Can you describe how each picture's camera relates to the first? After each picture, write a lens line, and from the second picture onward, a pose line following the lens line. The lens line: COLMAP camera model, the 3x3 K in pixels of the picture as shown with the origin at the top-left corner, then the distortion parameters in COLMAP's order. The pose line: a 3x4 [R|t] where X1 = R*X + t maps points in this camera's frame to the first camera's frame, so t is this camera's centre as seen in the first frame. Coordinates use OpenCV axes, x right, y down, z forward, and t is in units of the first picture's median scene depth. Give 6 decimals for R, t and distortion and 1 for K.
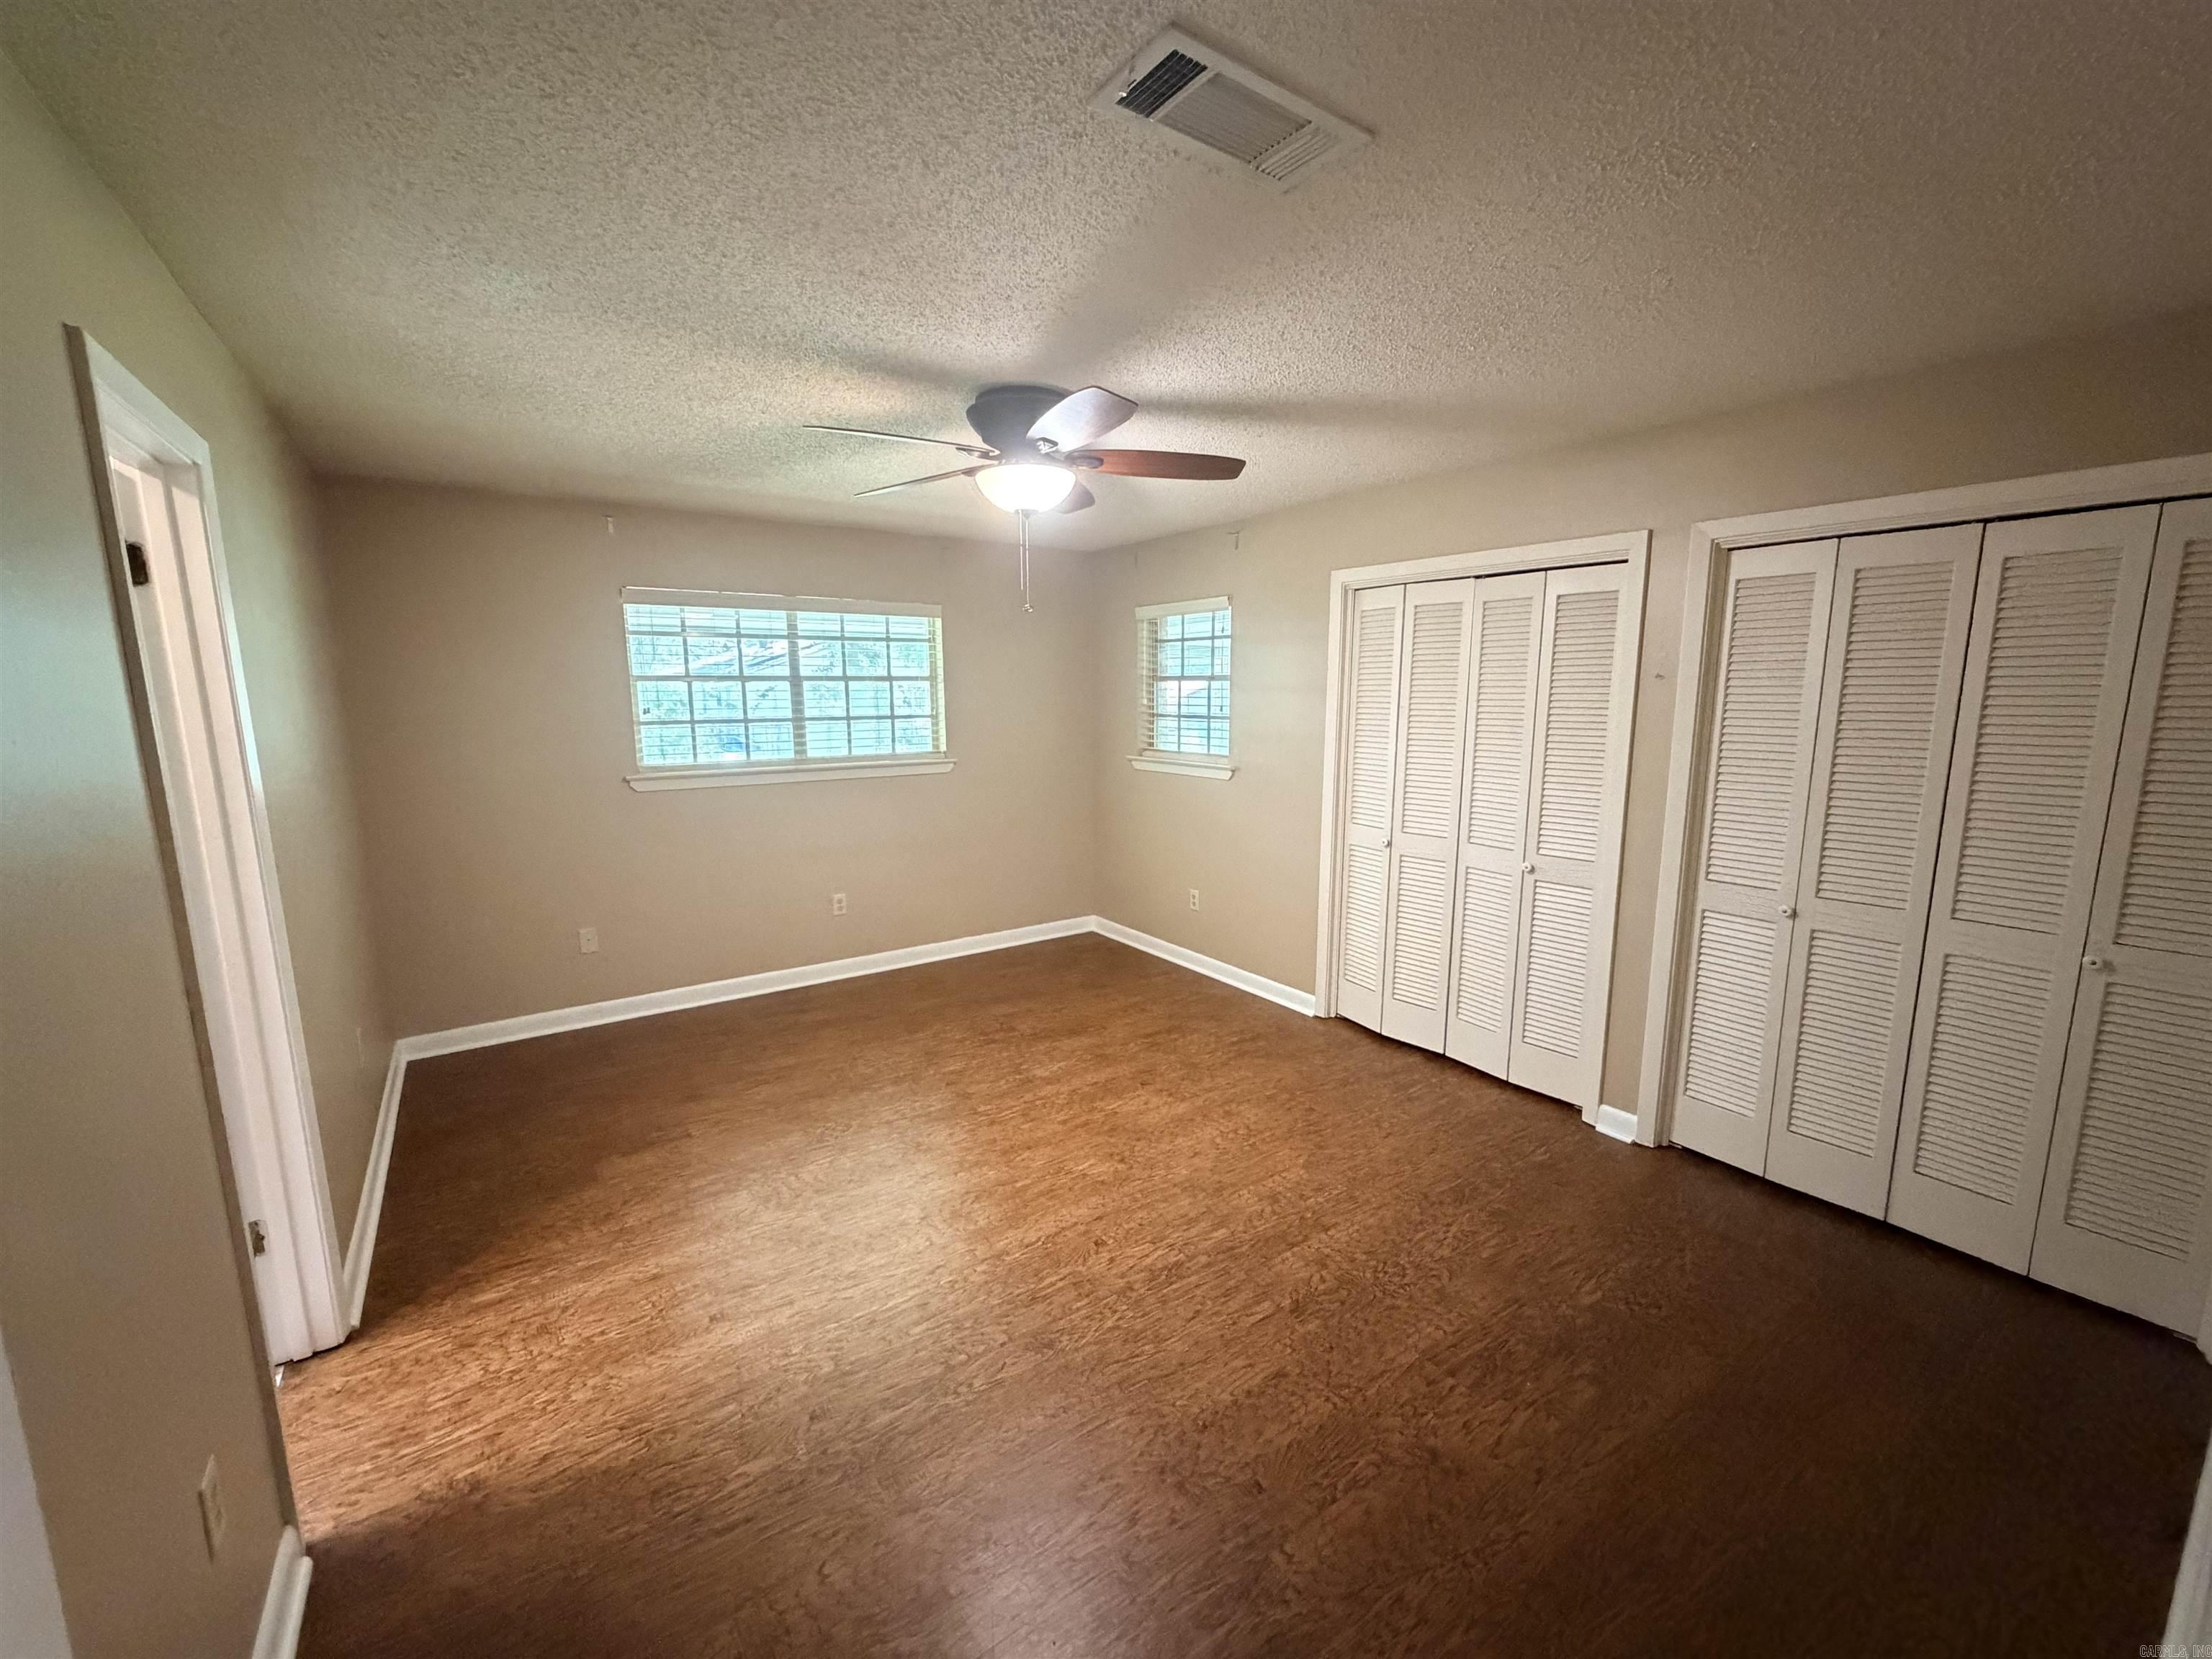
lens RADIAL K [[880.9, 0, 1098.6], [0, 880.9, 842.8], [0, 0, 1]] dist [-0.001411, 0.000353]
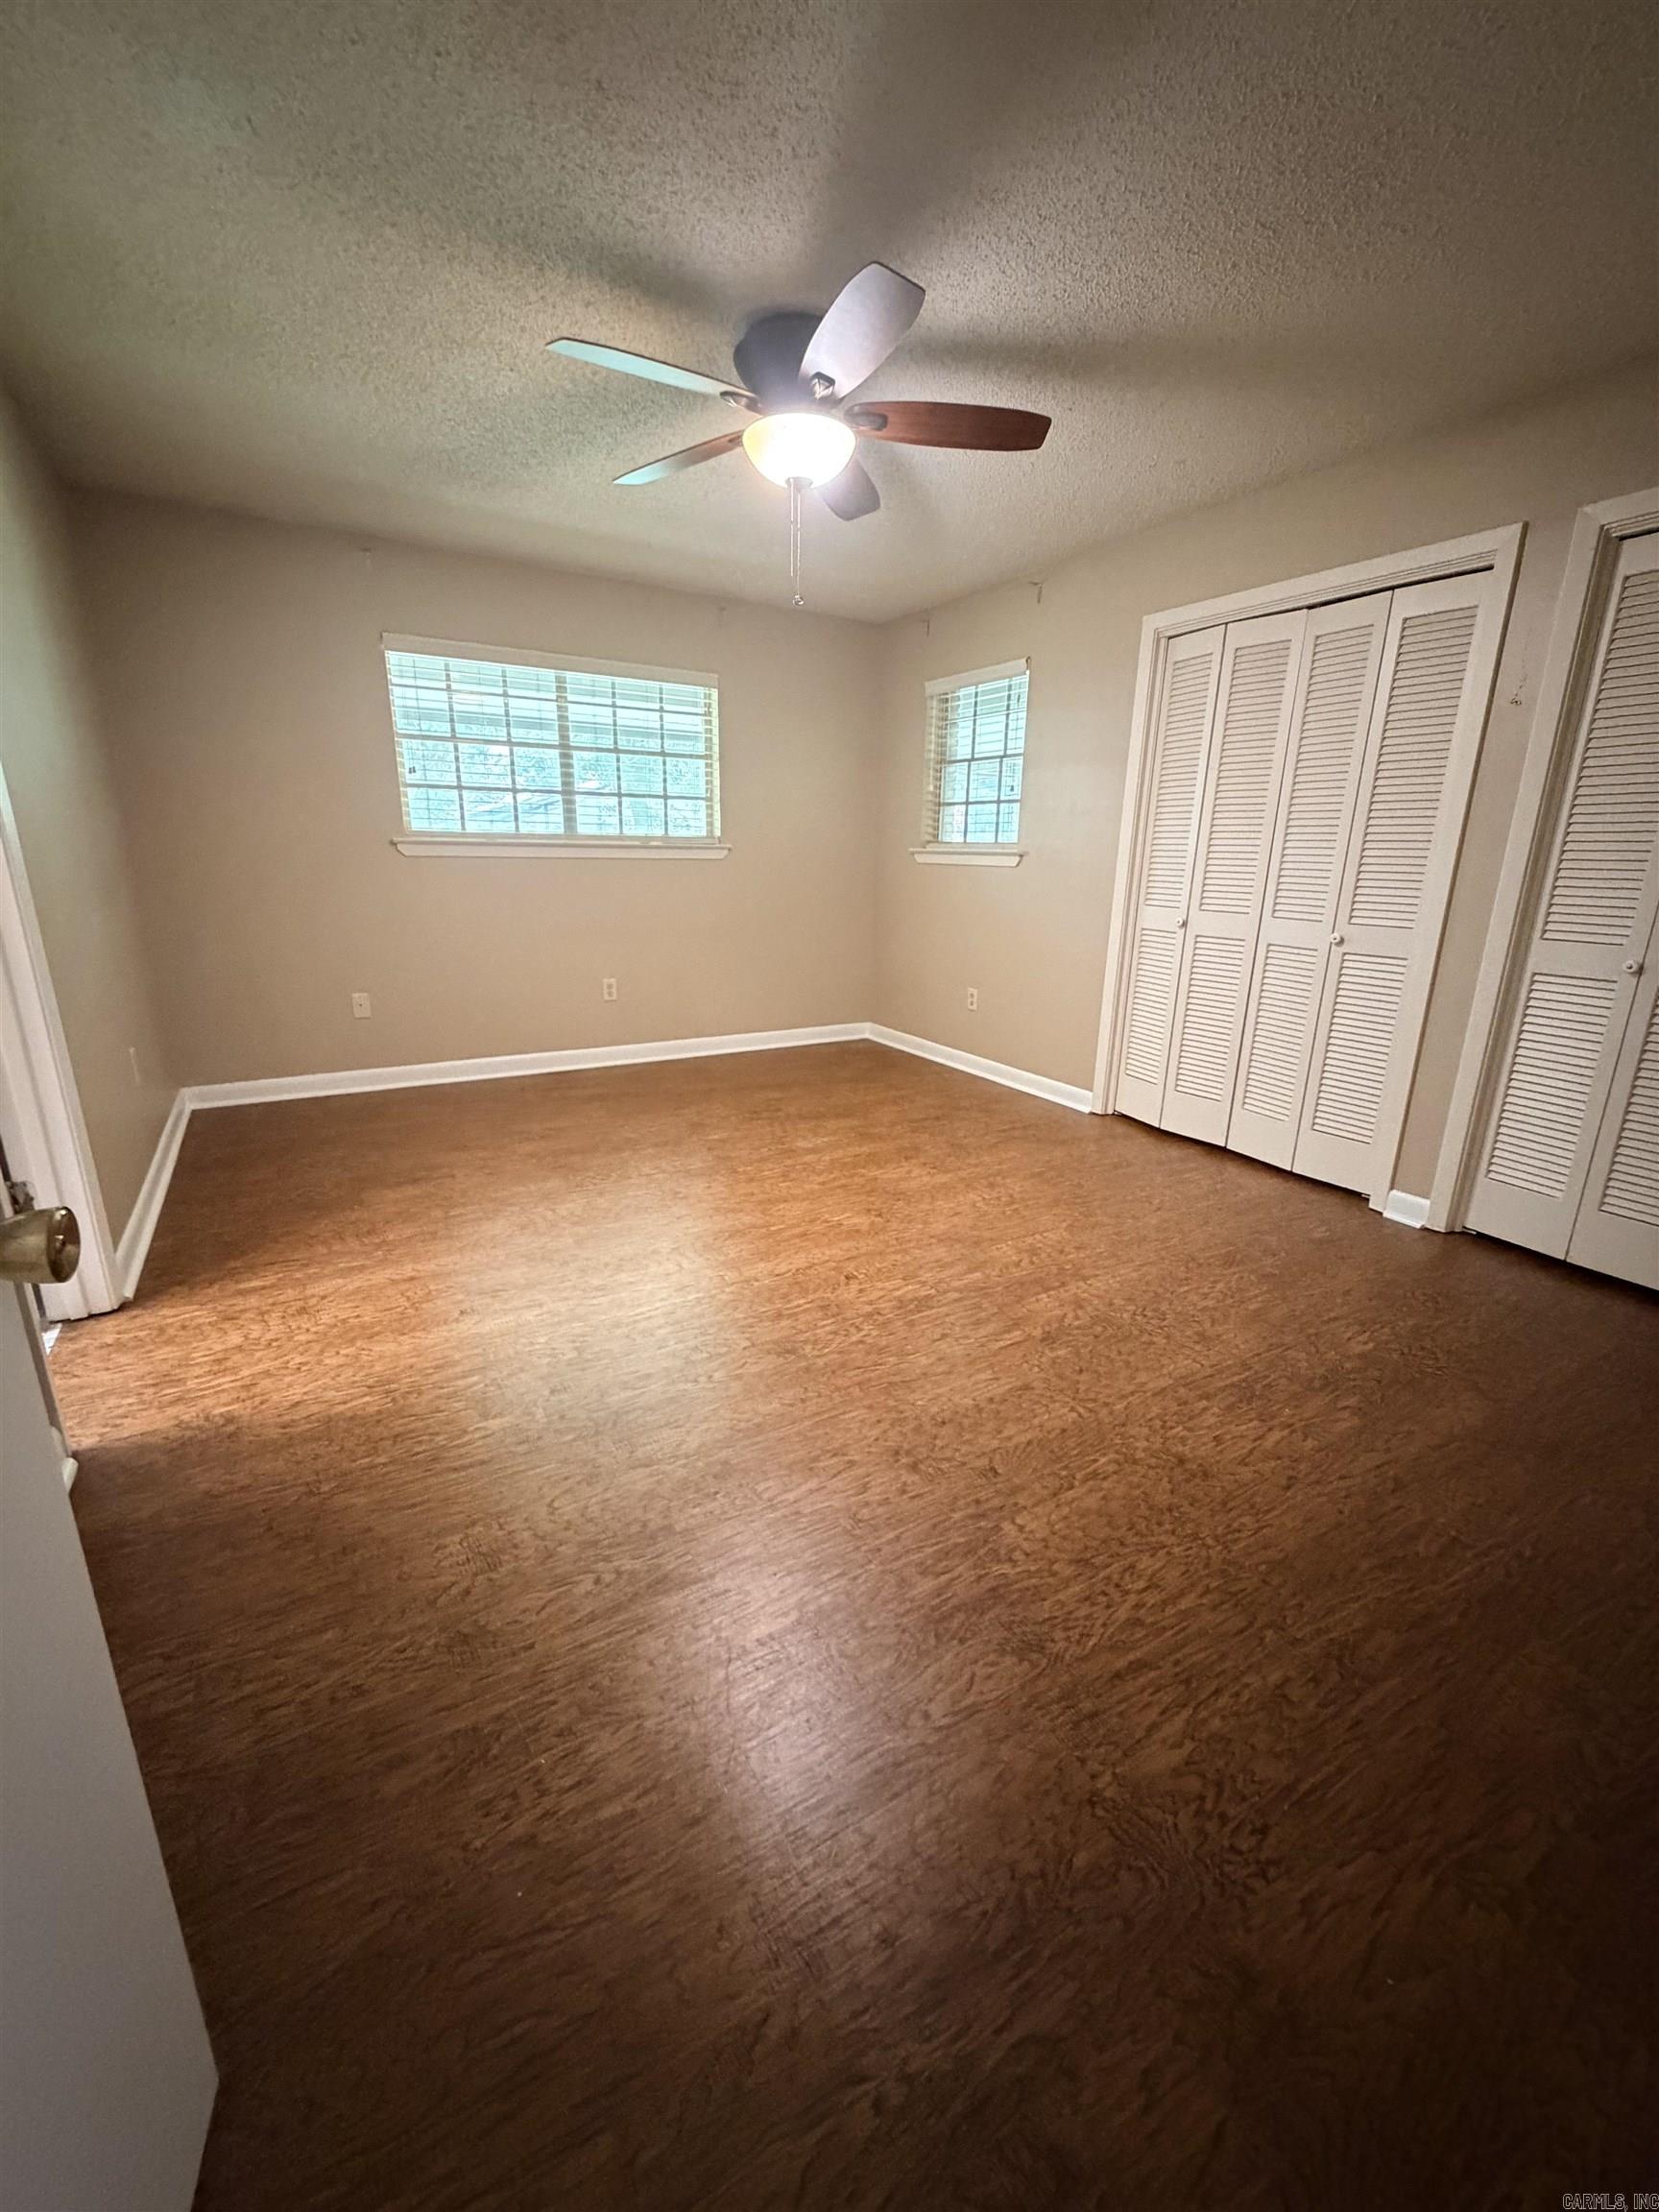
lens RADIAL K [[880.9, 0, 824.7], [0, 880.9, 1109.8], [0, 0, 1]] dist [-0.001411, 0.000353]
pose [[0.997181, 0.040961, -0.062869, 0.026252], [-0.033269, 0.992353, 0.118863, 0.149260], [0.067257, -0.116437, 0.990918, 0.042827]]
